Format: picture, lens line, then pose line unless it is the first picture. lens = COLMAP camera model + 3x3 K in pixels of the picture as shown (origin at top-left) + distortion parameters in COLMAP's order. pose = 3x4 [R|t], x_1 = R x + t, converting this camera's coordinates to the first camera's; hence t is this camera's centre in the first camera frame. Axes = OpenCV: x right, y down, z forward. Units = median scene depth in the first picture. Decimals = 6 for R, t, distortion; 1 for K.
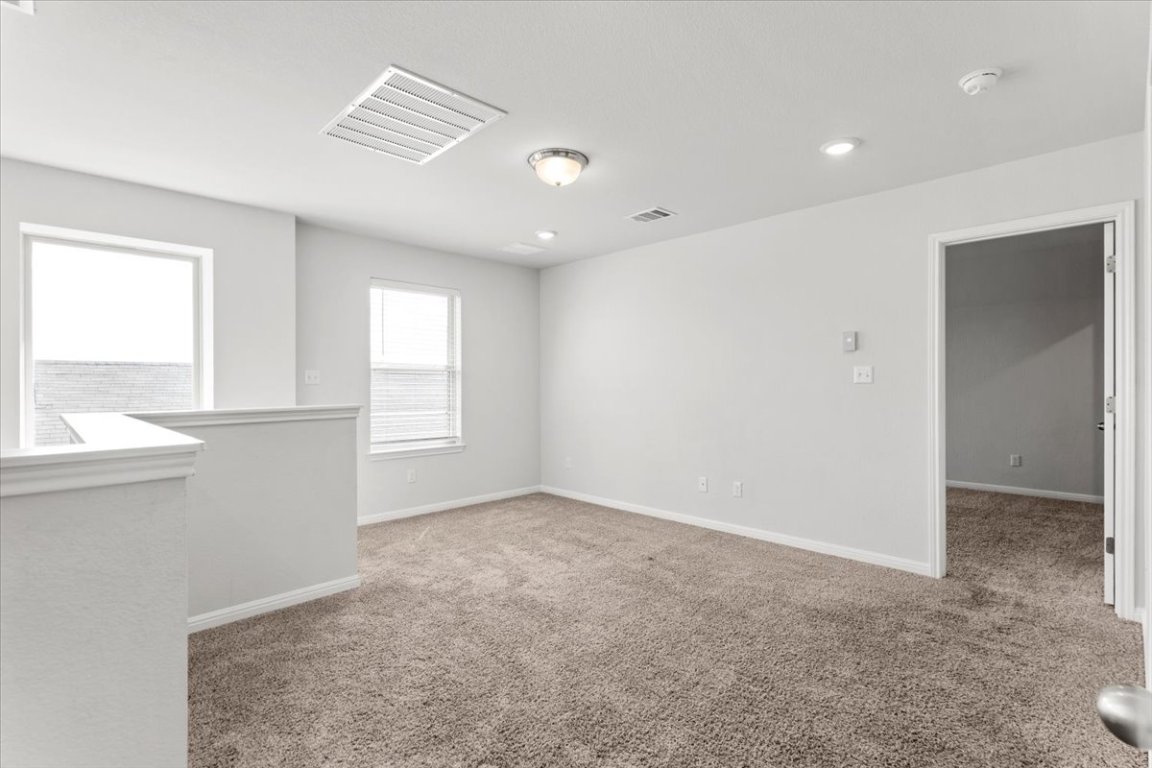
lens RADIAL K [[543.1, 0, 580.8], [0, 543.1, 387.6], [0, 0, 1]] dist [0.004682, 0.000348]
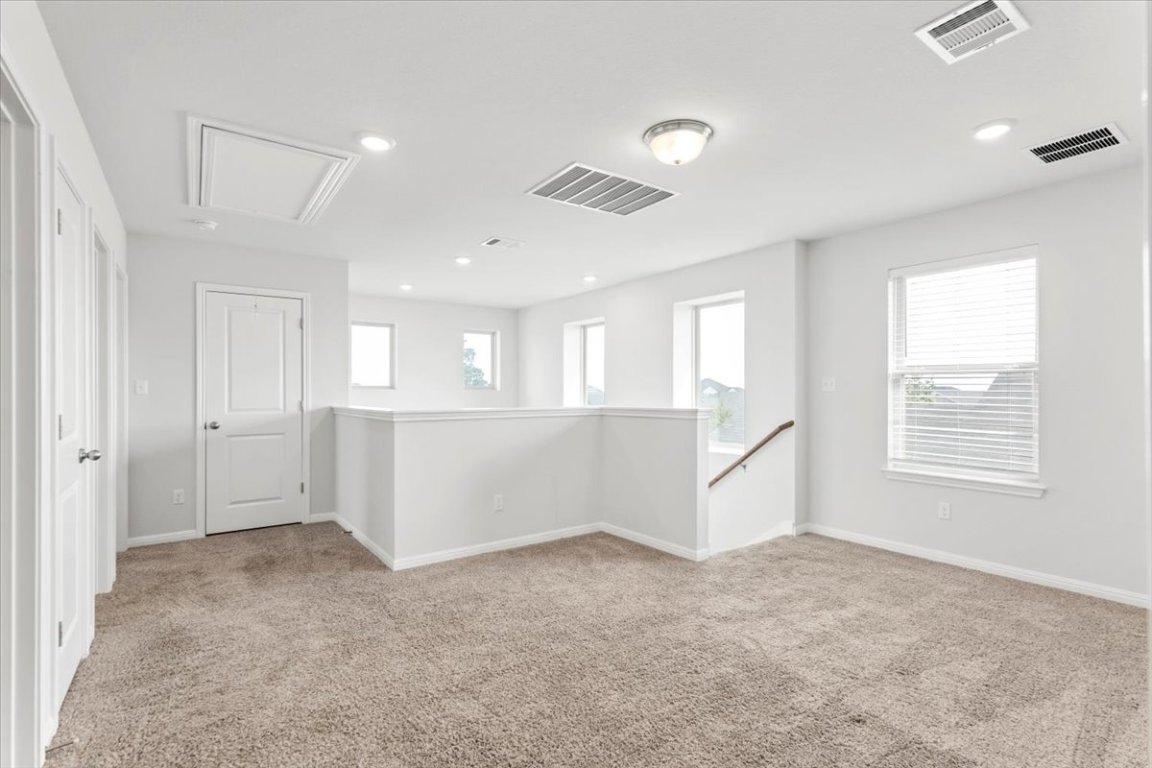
lens RADIAL K [[543.1, 0, 581.7], [0, 543.1, 386.2], [0, 0, 1]] dist [0.004682, 0.000348]
pose [[-0.167874, -0.006652, -0.985786, 0.687949], [-0.002249, 0.999977, -0.006365, -0.009322], [0.985806, 0.001149, -0.167885, 0.803825]]
